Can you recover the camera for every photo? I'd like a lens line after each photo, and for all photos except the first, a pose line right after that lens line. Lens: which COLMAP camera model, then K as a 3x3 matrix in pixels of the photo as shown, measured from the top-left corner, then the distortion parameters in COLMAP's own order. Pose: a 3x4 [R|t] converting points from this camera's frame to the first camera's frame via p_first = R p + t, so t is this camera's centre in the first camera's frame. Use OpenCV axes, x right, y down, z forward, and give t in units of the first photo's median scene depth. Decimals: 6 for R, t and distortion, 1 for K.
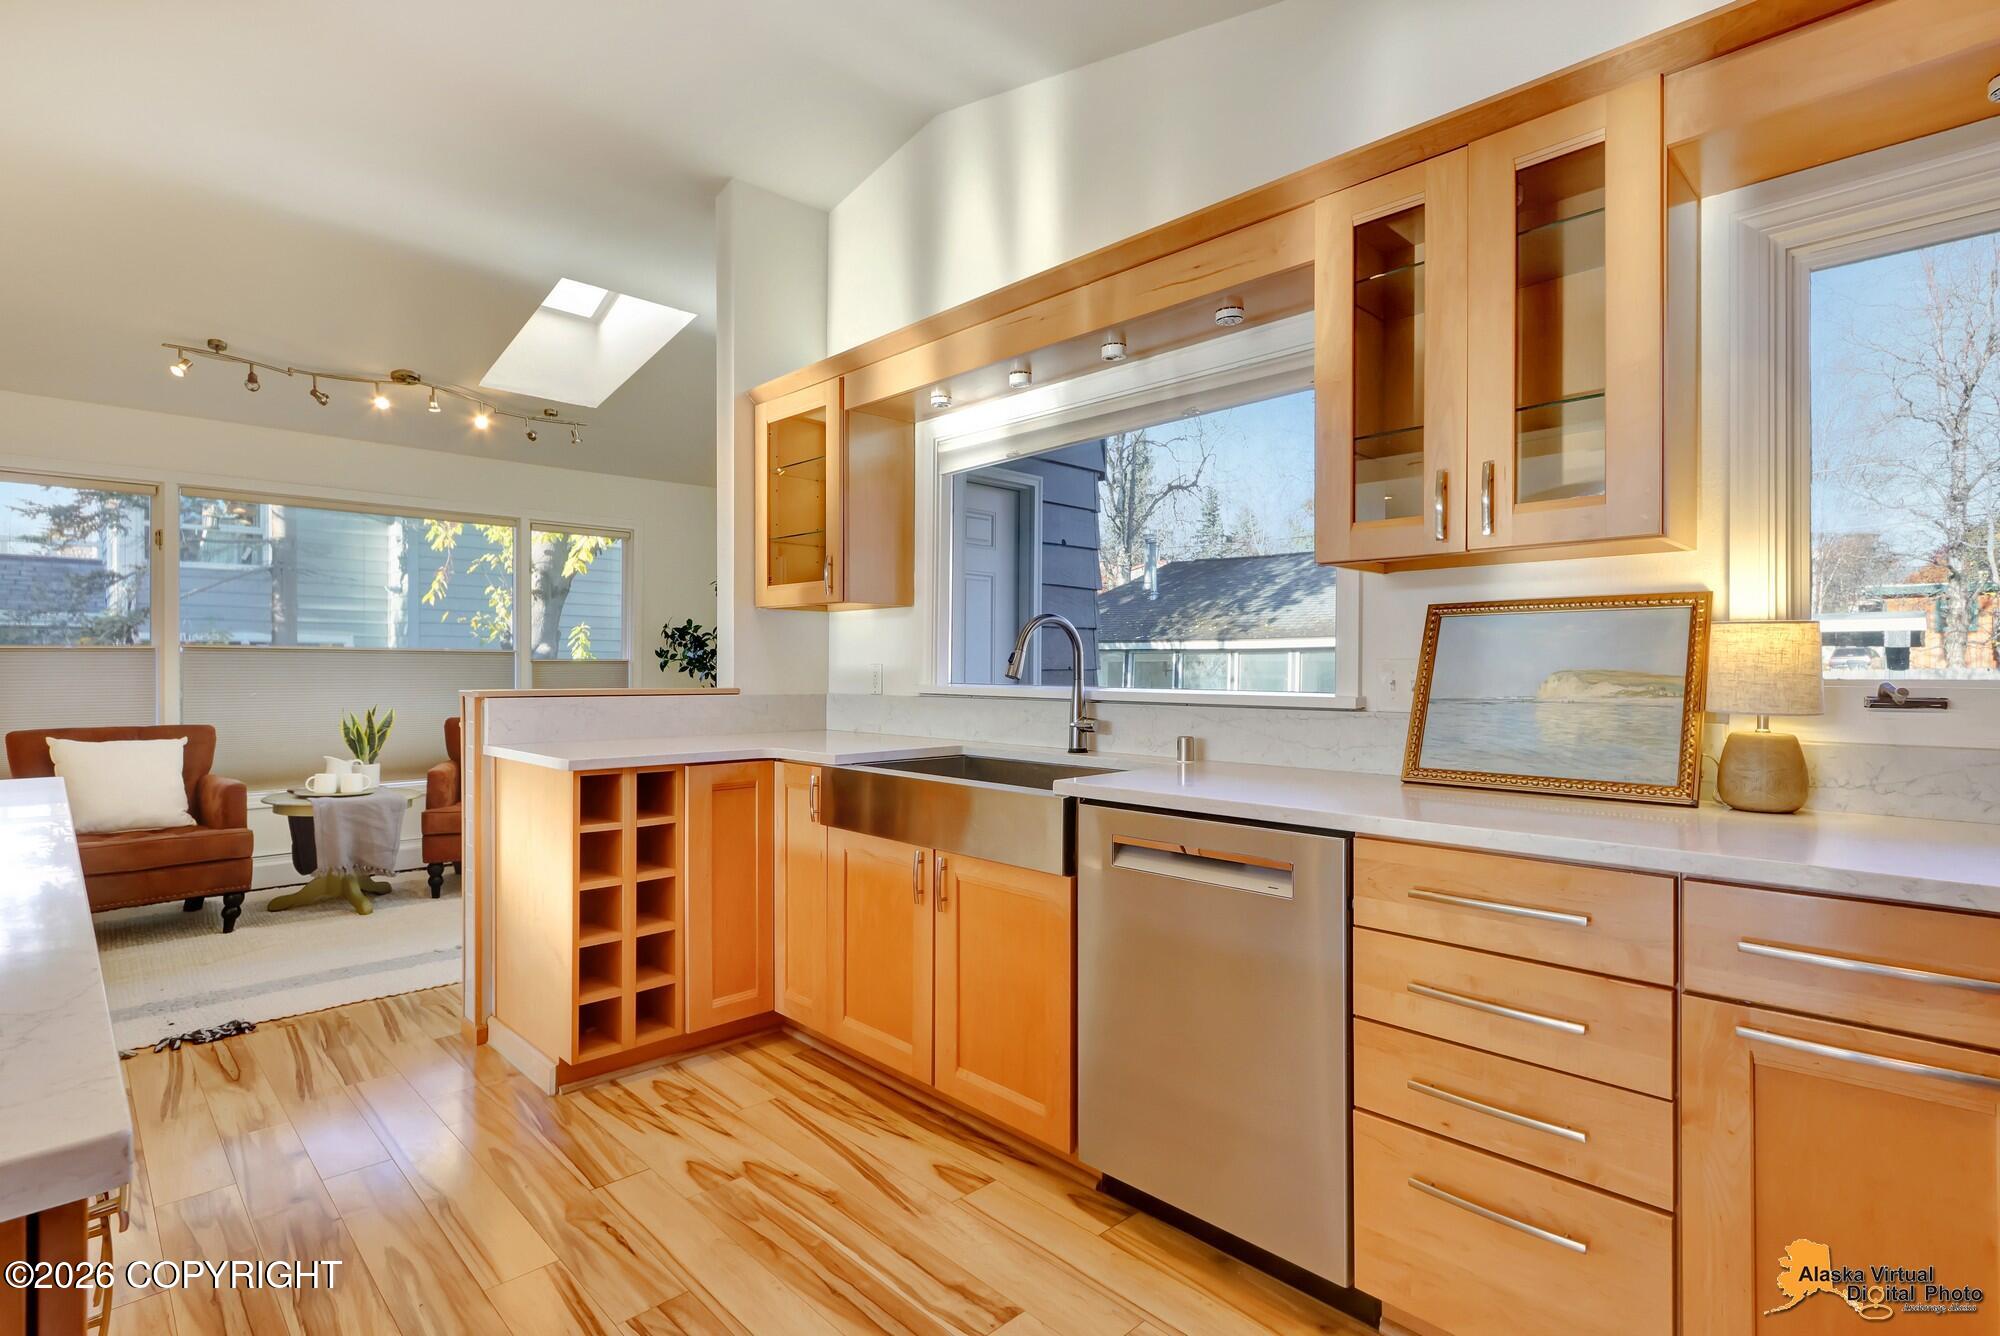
lens RADIAL K [[948.7, 0, 1020.5], [0, 948.7, 673.6], [0, 0, 1]] dist [0.013102, -0.004714]
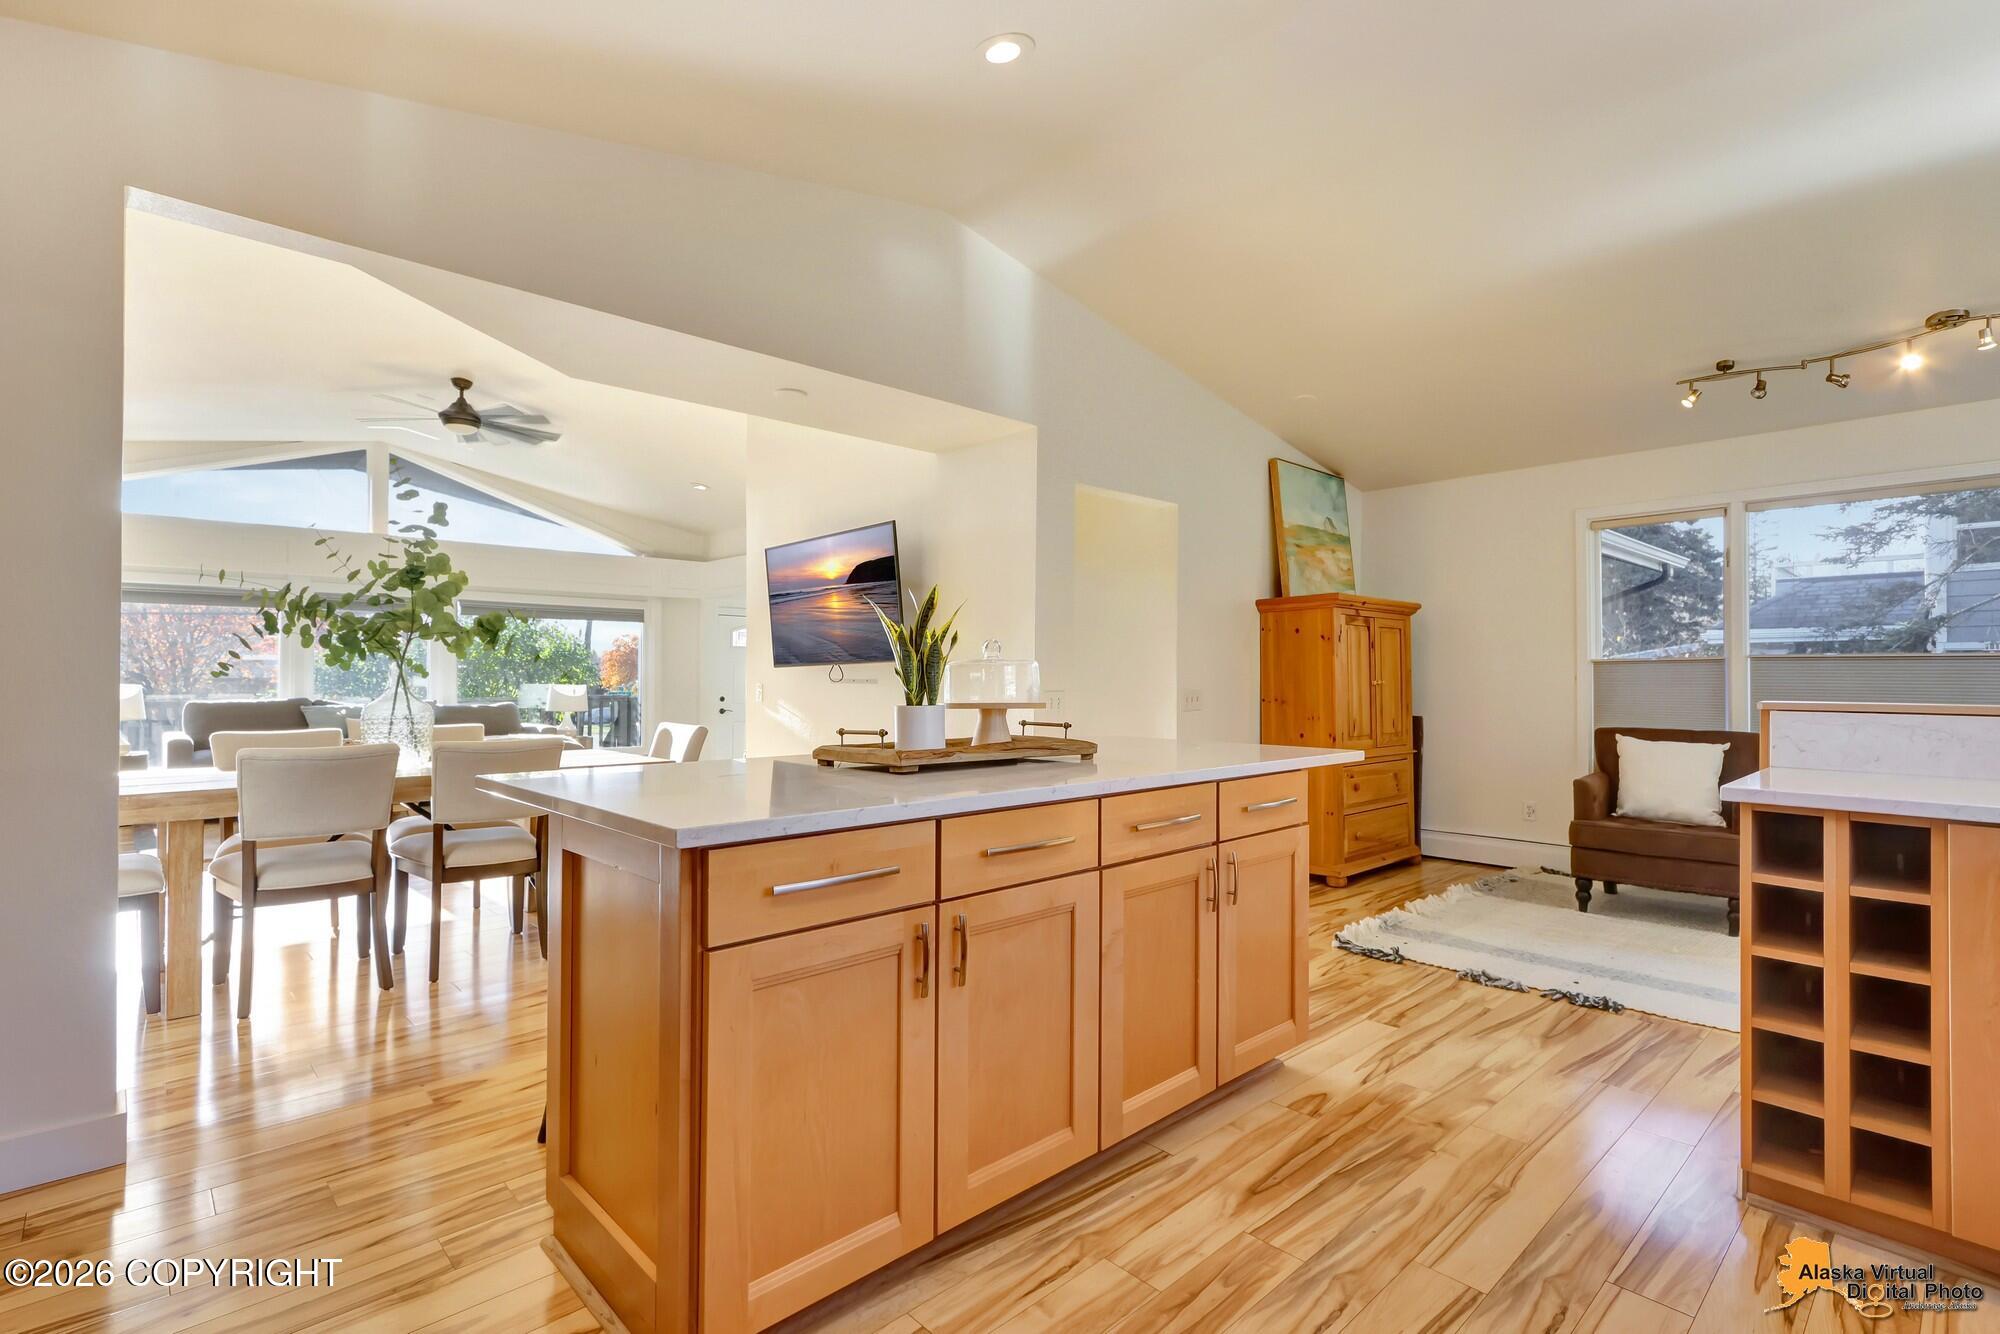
lens RADIAL K [[948.7, 0, 982.4], [0, 948.7, 666.0], [0, 0, 1]] dist [0.013102, -0.004714]
pose [[-0.034927, -0.012013, -0.999318, 0.282132], [-0.009801, 0.999884, -0.011677, 0.002776], [0.999342, 0.009387, -0.035041, 0.301252]]
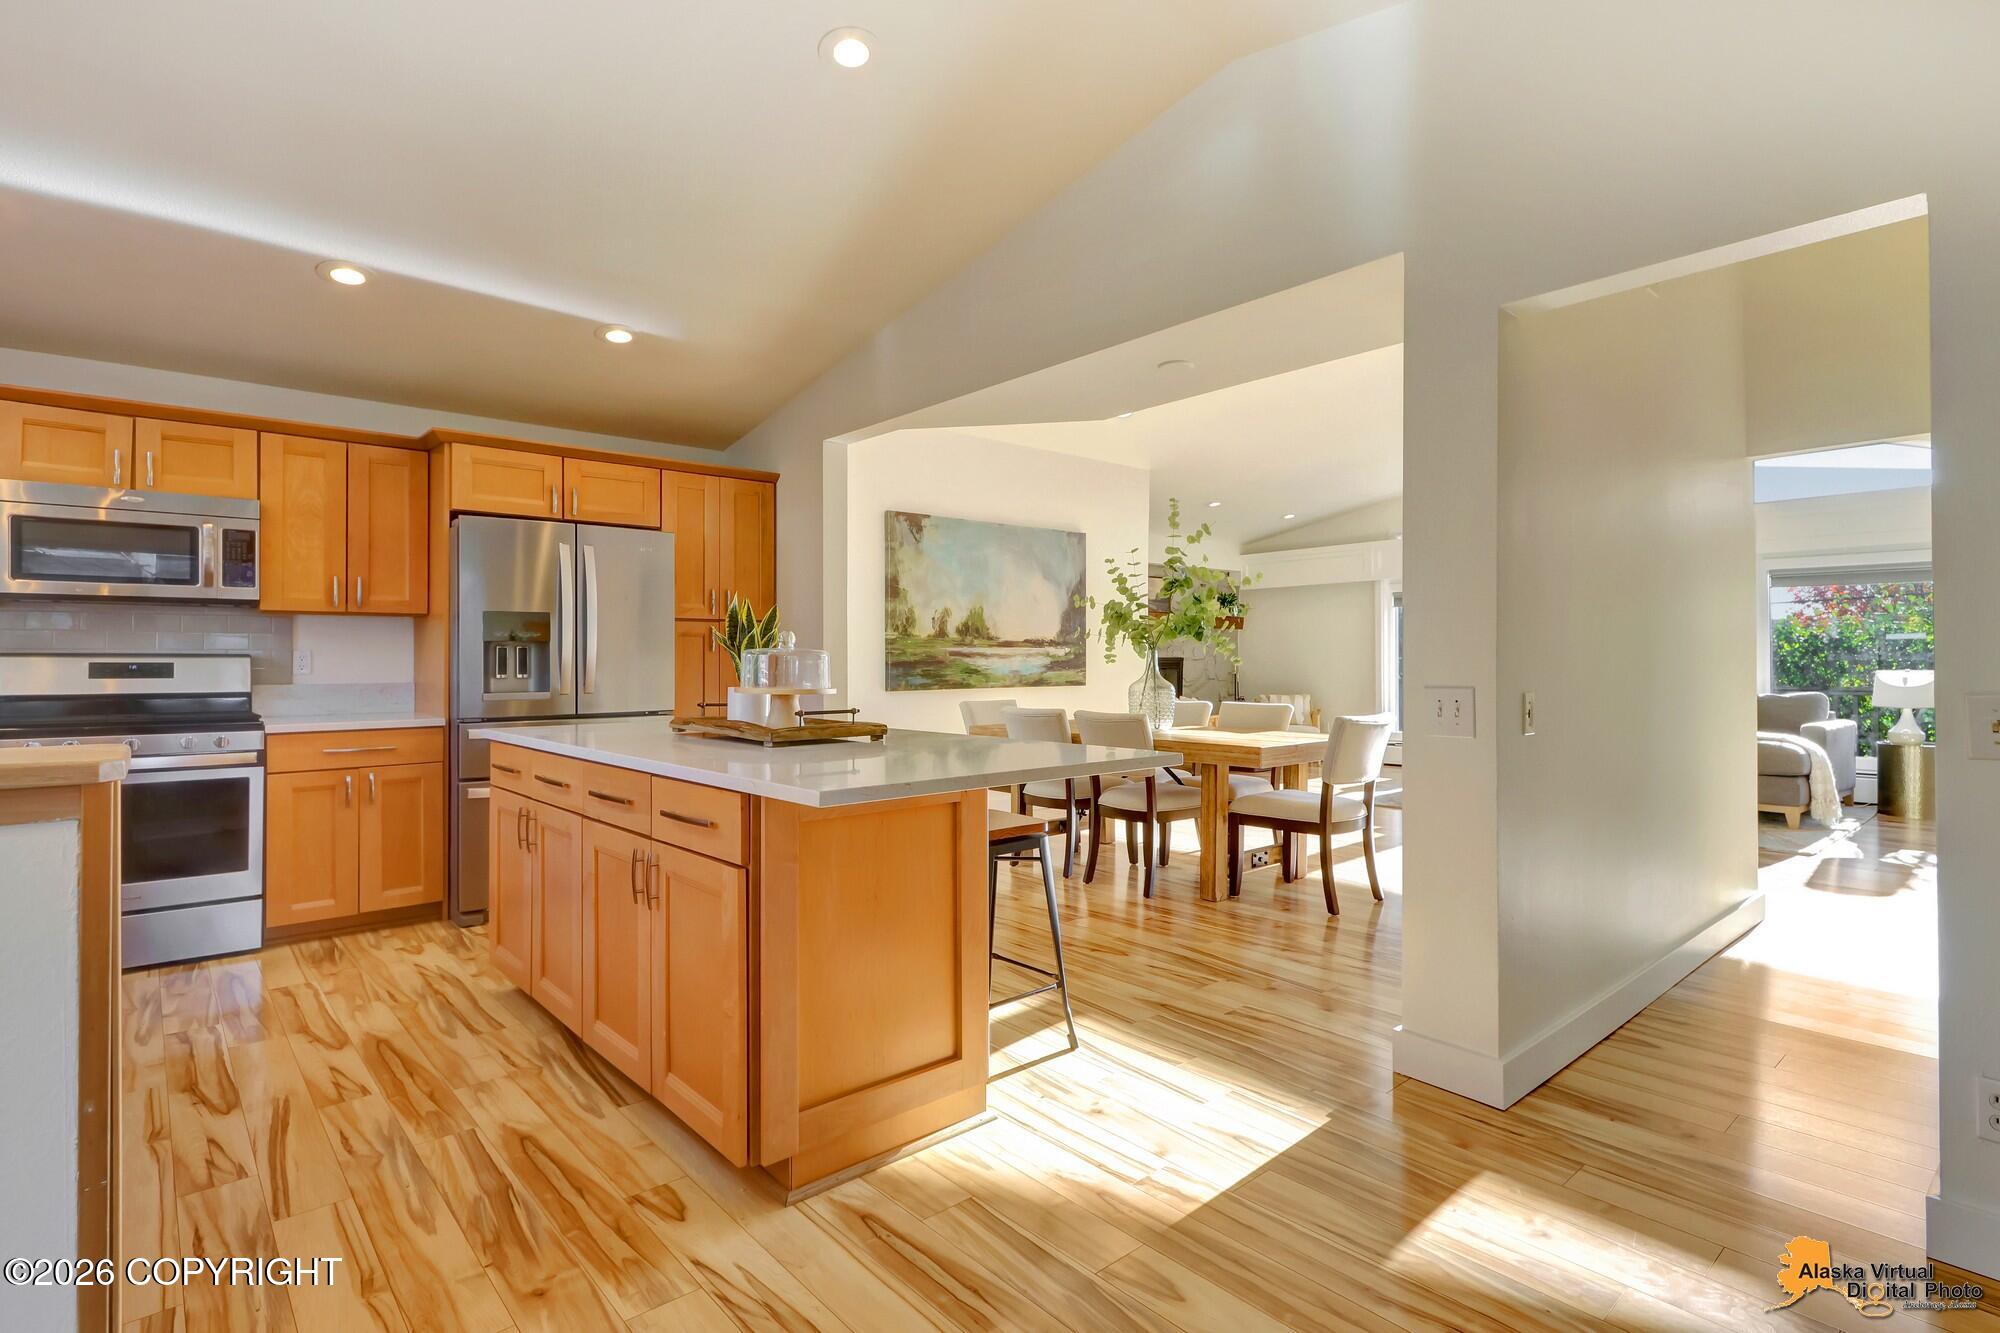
lens RADIAL K [[948.7, 0, 1036.0], [0, 948.7, 654.1], [0, 0, 1]] dist [0.013102, -0.004714]
pose [[-0.999505, 0.003336, 0.031269, -0.777282], [0.003264, 0.999992, -0.002354, -0.004963], [-0.031276, -0.002251, -0.999508, 1.161510]]
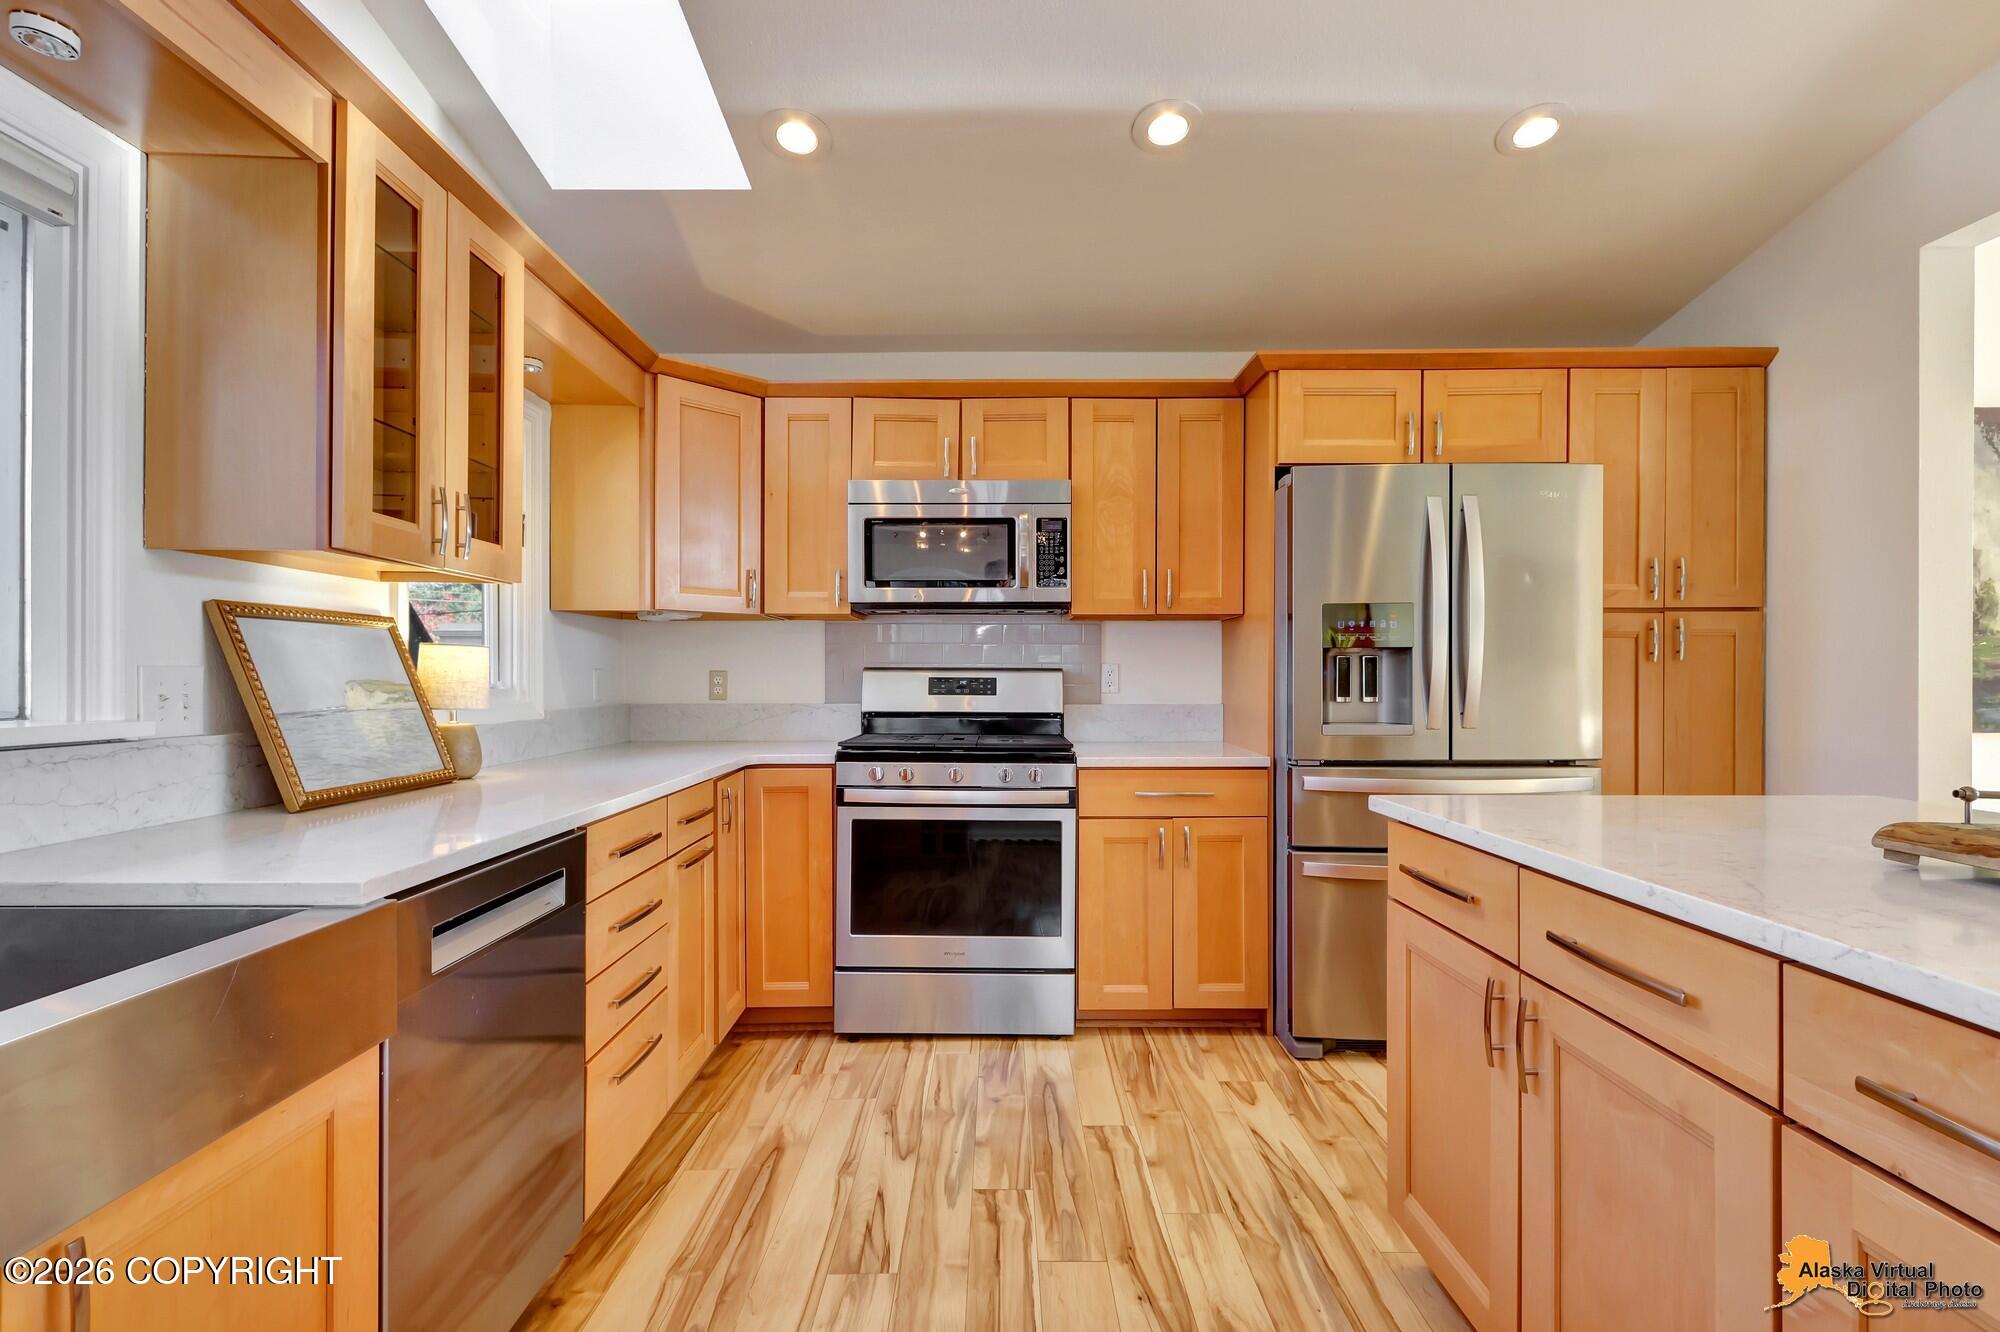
lens RADIAL K [[948.7, 0, 1036.5], [0, 948.7, 674.6], [0, 0, 1]] dist [0.013102, -0.004714]
pose [[-0.733910, 0.001300, 0.679245, -0.400736], [0.002755, 0.999996, 0.001063, -0.005102], [-0.679241, 0.002651, -0.733911, 0.732112]]
